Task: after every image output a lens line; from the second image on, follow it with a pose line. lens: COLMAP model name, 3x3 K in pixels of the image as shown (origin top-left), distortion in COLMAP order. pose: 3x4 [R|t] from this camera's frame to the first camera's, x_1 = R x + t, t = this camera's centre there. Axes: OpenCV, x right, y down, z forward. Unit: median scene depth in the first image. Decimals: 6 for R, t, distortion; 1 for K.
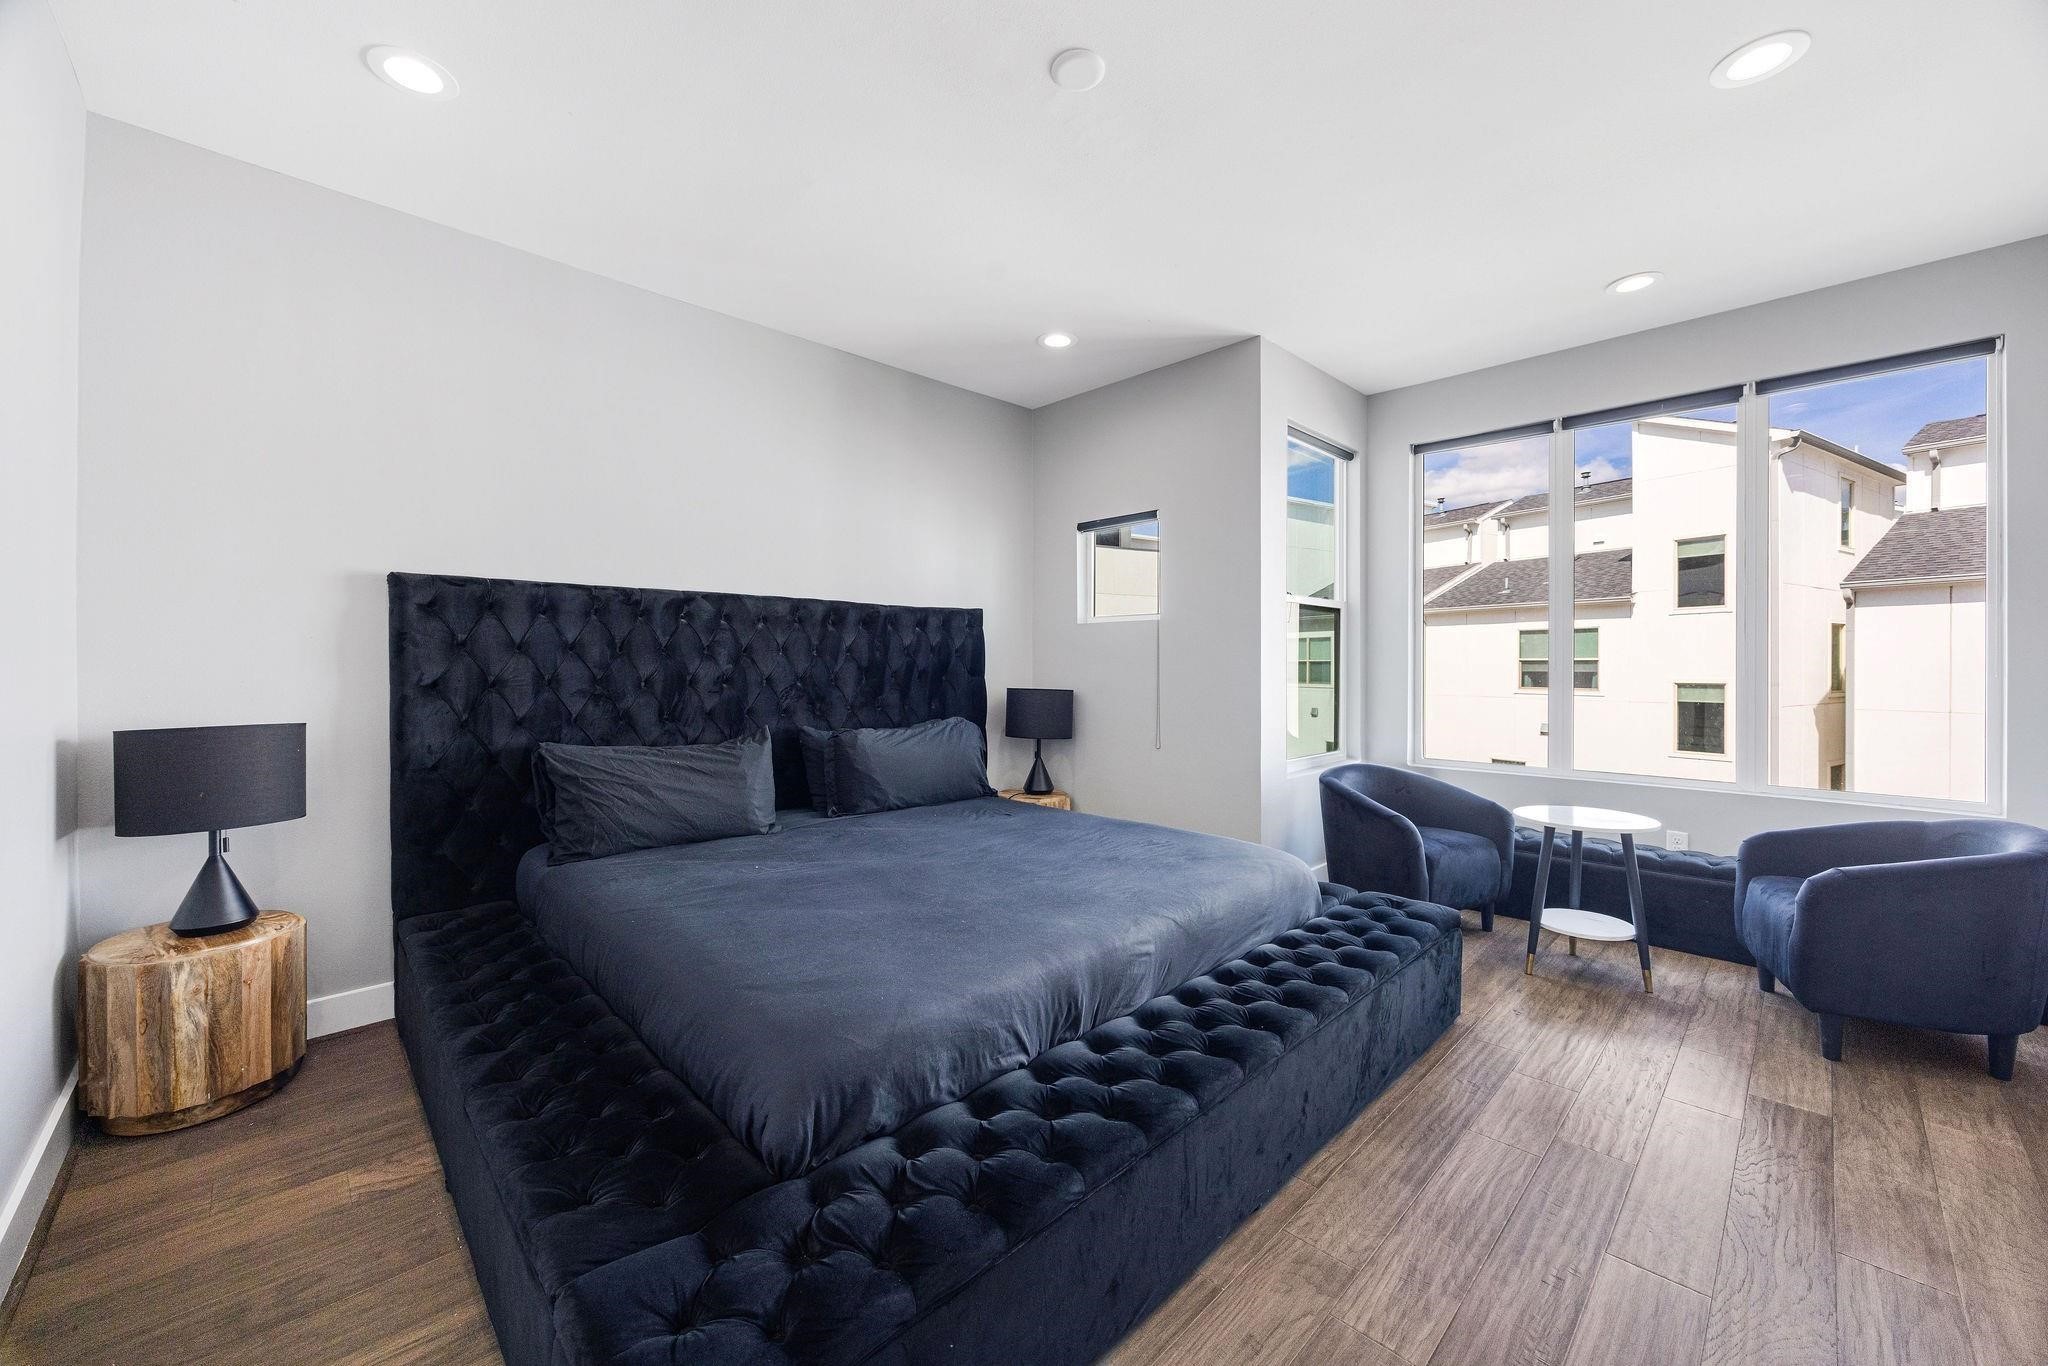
lens RADIAL K [[779.9, 0, 1028.3], [0, 779.9, 671.1], [0, 0, 1]] dist [-0.002060, -0.000487]
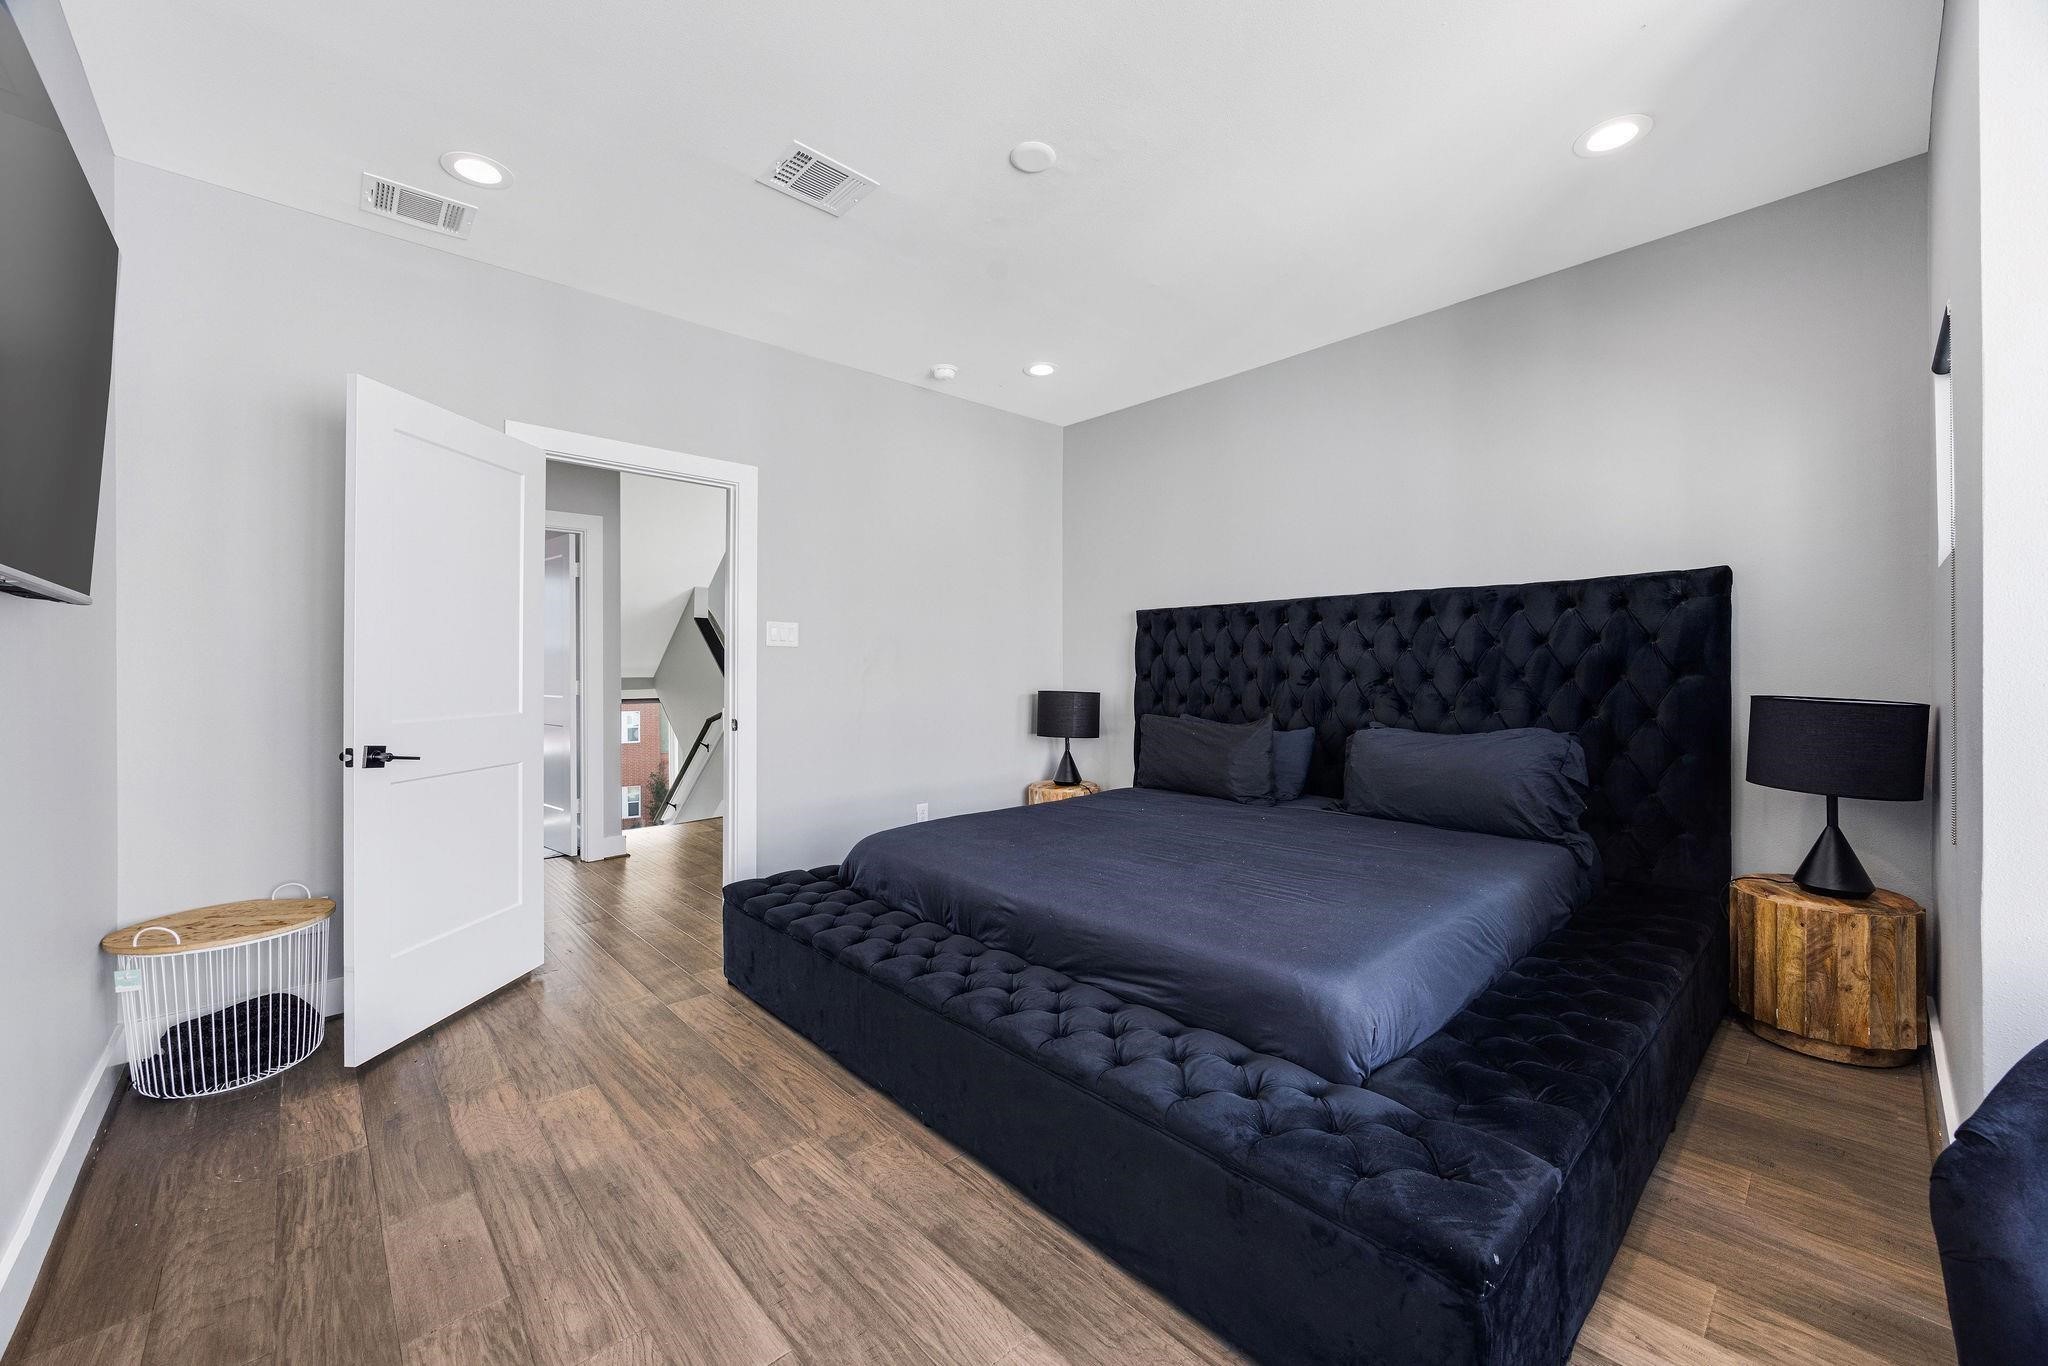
lens RADIAL K [[779.9, 0, 1028.3], [0, 779.9, 671.1], [0, 0, 1]] dist [-0.002060, -0.000487]
pose [[-0.020971, 0.012248, -0.999705, 0.940199], [0.000516, 0.999925, 0.012240, -0.006803], [0.999780, -0.000259, -0.020975, 0.759915]]
